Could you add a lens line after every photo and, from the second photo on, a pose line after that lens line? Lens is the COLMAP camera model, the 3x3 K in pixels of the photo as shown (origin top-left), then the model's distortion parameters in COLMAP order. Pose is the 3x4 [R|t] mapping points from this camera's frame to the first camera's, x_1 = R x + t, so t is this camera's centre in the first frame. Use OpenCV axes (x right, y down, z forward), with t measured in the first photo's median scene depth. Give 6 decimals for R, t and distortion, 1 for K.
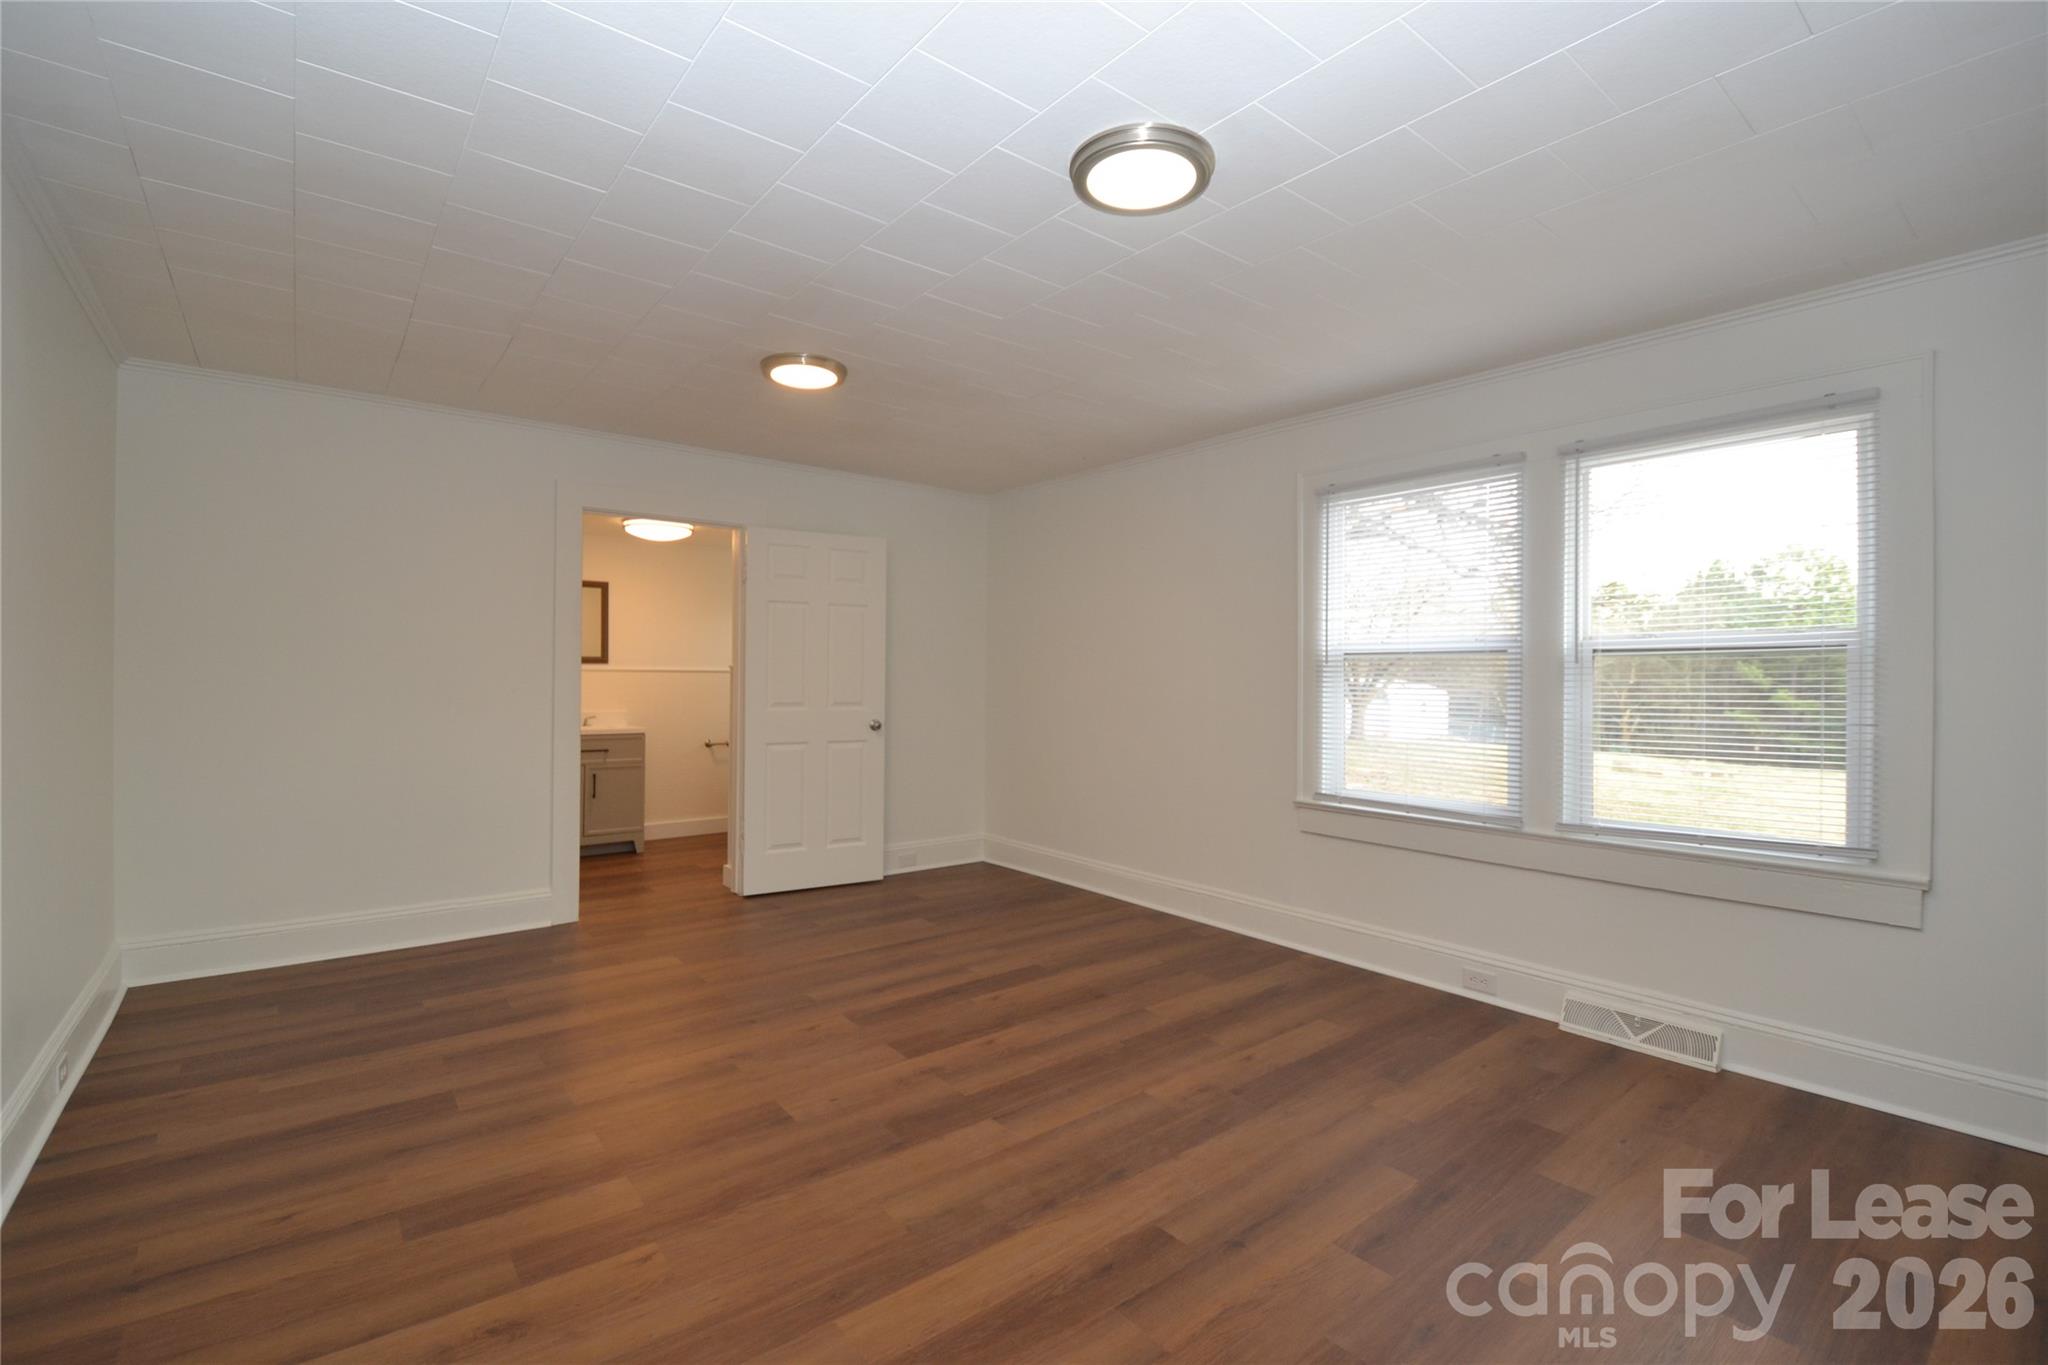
lens RADIAL K [[907.2, 0, 1018.9], [0, 907.2, 679.2], [0, 0, 1]] dist [-0.020057, -0.002011]
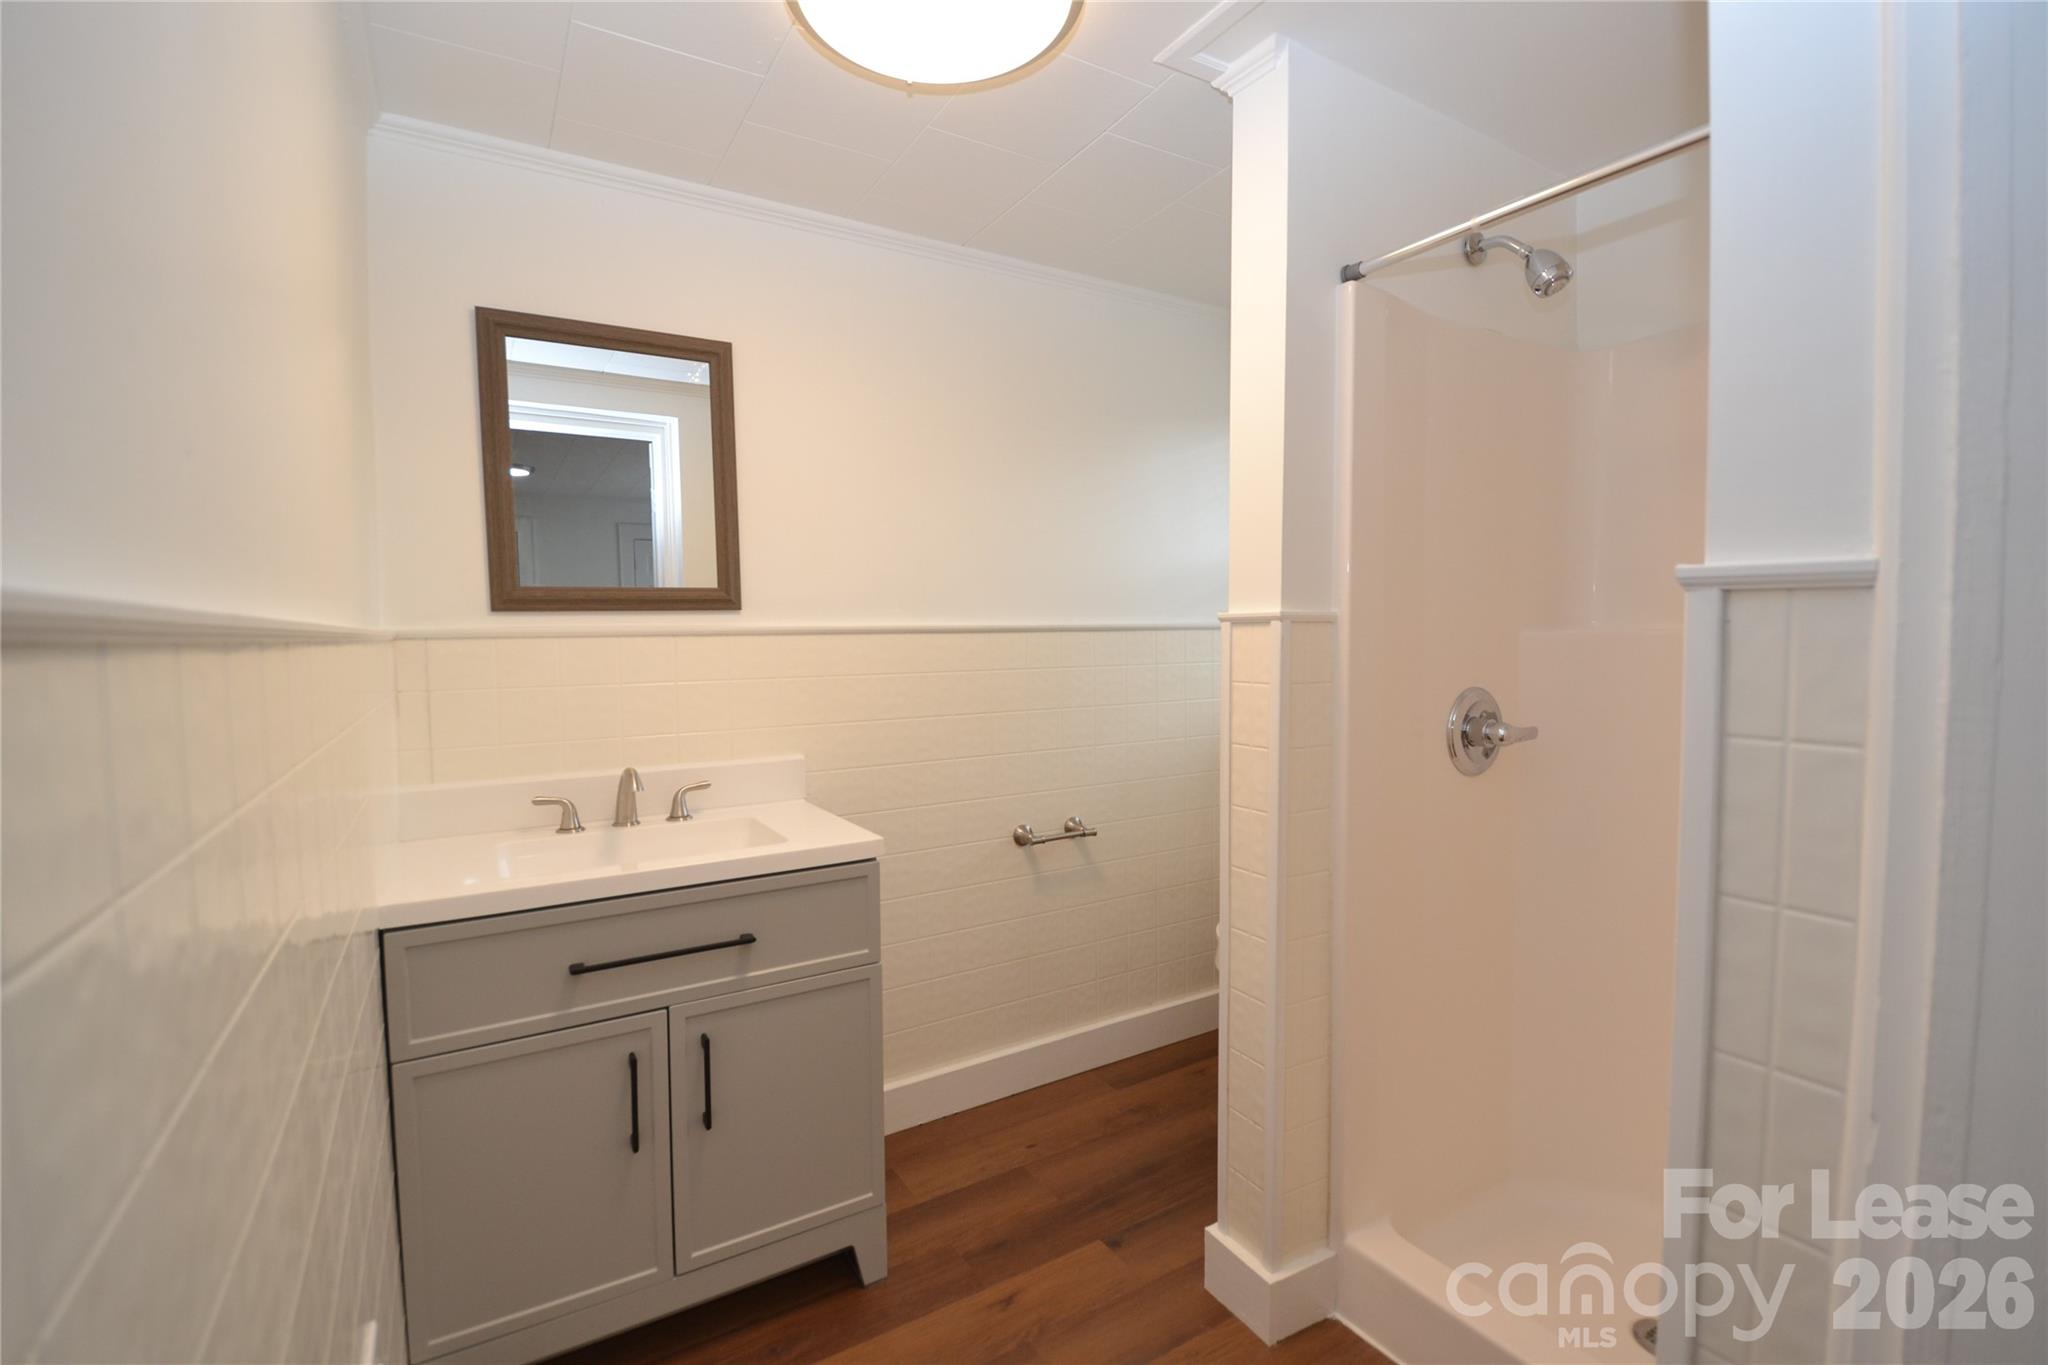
lens RADIAL K [[907.2, 0, 1017.6], [0, 907.2, 690.7], [0, 0, 1]] dist [-0.020057, -0.002011]
pose [[0.991365, -0.013471, -0.130435, -0.322355], [0.020454, 0.998419, 0.052350, -0.003923], [0.129524, -0.054566, 0.990074, 0.707749]]
